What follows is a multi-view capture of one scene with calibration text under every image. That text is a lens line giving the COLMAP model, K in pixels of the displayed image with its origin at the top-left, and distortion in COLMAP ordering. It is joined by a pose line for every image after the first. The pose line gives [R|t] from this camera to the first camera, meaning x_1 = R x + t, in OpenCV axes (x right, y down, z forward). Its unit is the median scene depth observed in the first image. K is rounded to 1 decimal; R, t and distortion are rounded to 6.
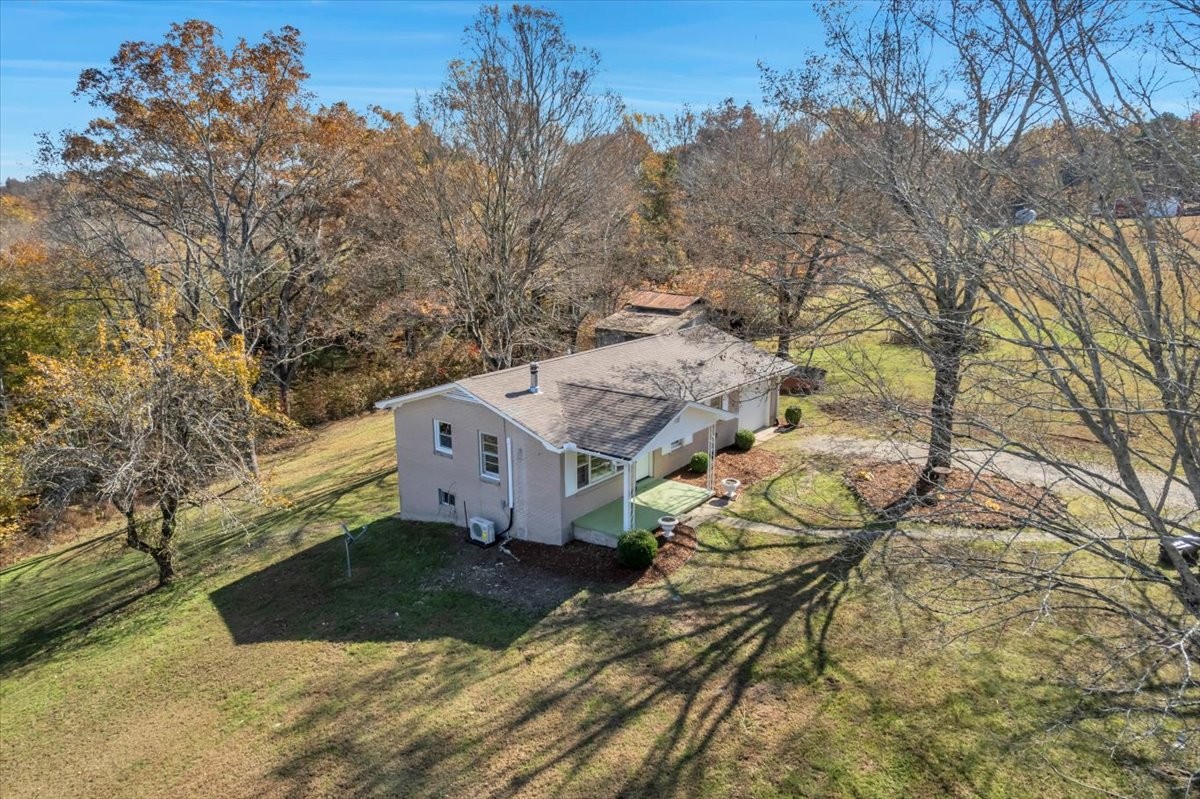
lens RADIAL K [[772.0, 0, 600.7], [0, 772.0, 398.1], [0, 0, 1]] dist [-0.100250, 0.092053]
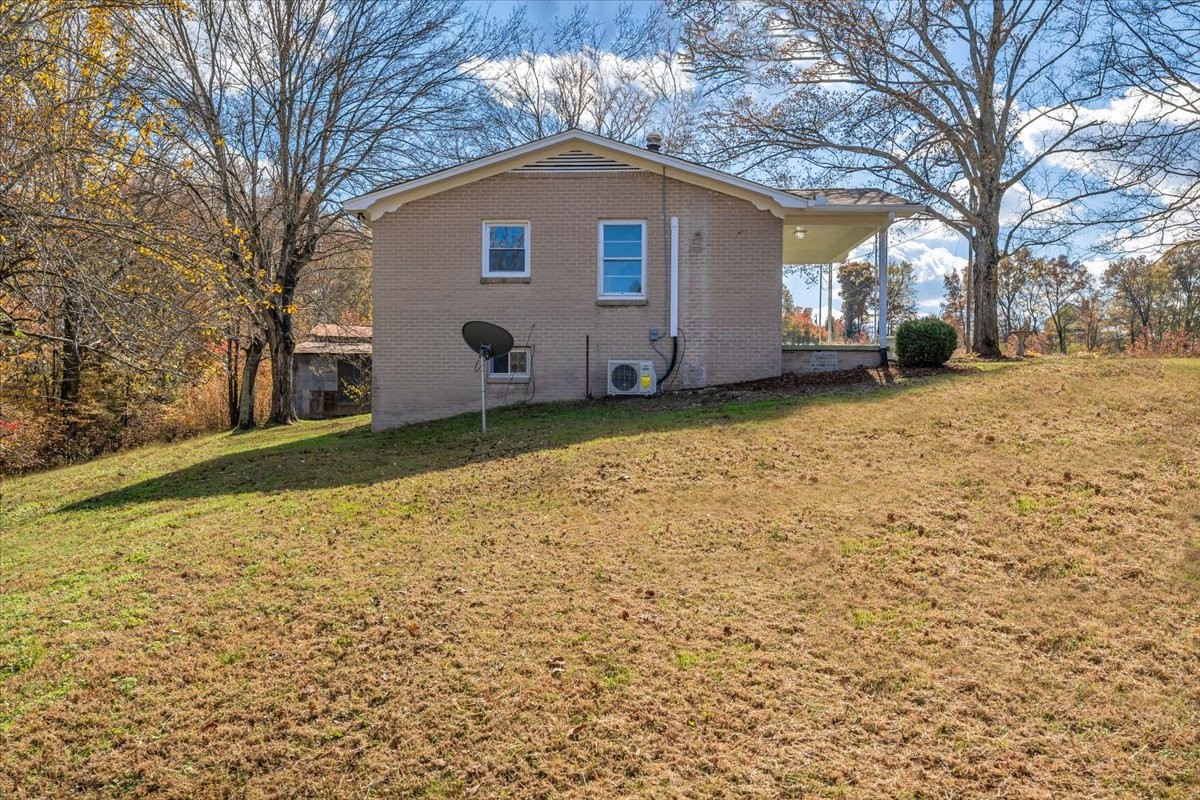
lens RADIAL K [[895.1, 0, 577.0], [0, 895.1, 401.9], [0, 0, 1]] dist [-0.001983, -0.000446]
pose [[0.814433, 0.017730, 0.579987, -0.748406], [0.123444, 0.971359, -0.203037, 0.415868], [-0.566975, 0.236956, 0.788918, 0.631729]]
